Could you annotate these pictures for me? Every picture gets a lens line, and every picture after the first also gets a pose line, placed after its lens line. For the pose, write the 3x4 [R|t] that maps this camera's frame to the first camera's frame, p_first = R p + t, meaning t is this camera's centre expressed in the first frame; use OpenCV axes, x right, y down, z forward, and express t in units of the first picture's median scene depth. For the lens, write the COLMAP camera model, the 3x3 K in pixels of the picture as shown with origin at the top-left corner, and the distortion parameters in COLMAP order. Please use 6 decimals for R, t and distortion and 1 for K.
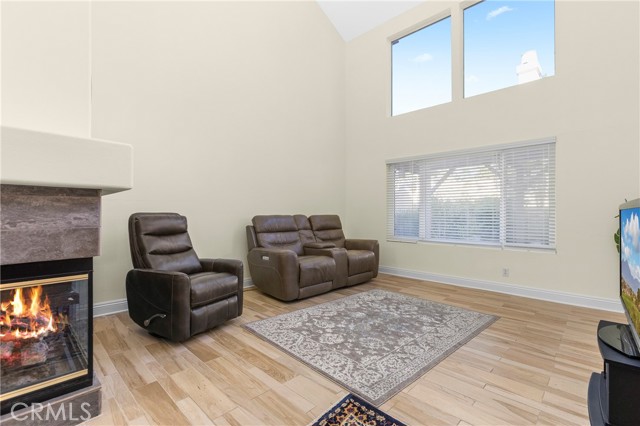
lens RADIAL K [[288.7, 0, 319.9], [0, 288.7, 210.9], [0, 0, 1]] dist [-0.000507, 0.000488]
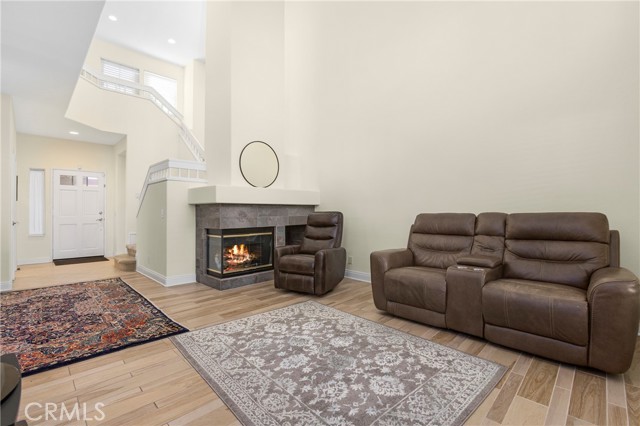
lens RADIAL K [[288.7, 0, 319.9], [0, 288.7, 210.9], [0, 0, 1]] dist [-0.000507, 0.000488]
pose [[-0.007352, -0.011211, -0.999910, 1.055419], [0.018319, 0.999768, -0.011344, 0.018490], [0.999805, -0.018400, -0.007145, 1.105150]]
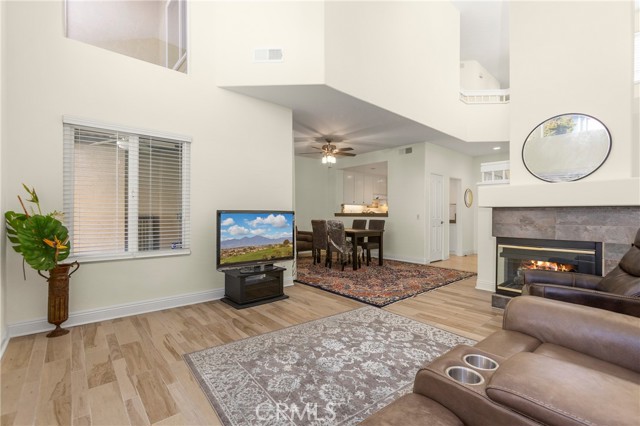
lens RADIAL K [[288.7, 0, 319.9], [0, 288.7, 210.9], [0, 0, 1]] dist [-0.000507, 0.000488]
pose [[-0.996946, -0.010861, 0.077339, 0.243796], [-0.013035, 0.999532, -0.027667, 0.016032], [-0.077002, -0.028591, -0.996621, 1.958070]]
